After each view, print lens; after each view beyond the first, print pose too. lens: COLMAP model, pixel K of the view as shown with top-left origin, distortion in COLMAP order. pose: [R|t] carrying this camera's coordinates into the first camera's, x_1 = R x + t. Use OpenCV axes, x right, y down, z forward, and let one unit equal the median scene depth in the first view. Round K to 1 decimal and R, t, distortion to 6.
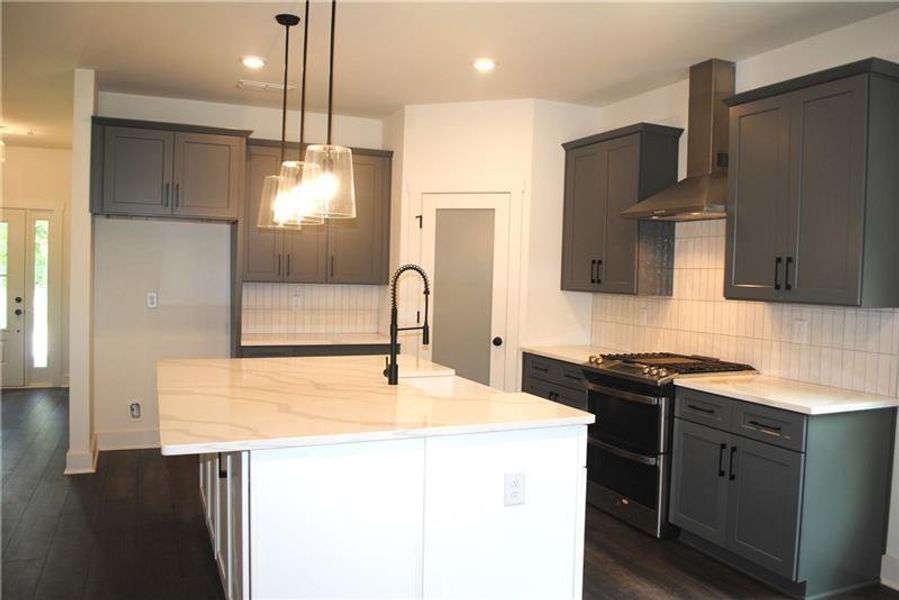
lens RADIAL K [[709.3, 0, 447.5], [0, 709.3, 299.4], [0, 0, 1]] dist [-0.040566, -0.005353]
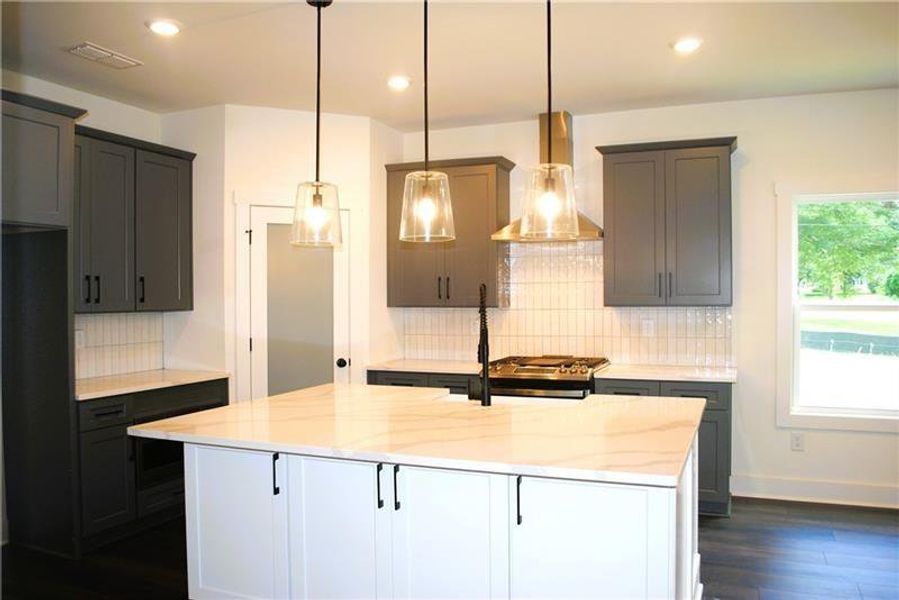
lens RADIAL K [[709.3, 0, 450.7], [0, 709.3, 305.2], [0, 0, 1]] dist [-0.040566, -0.005353]
pose [[0.727884, -0.040917, 0.684479, -0.581112], [0.050998, 0.998684, 0.005467, -0.020444], [-0.683802, 0.030928, 0.729012, 0.231817]]
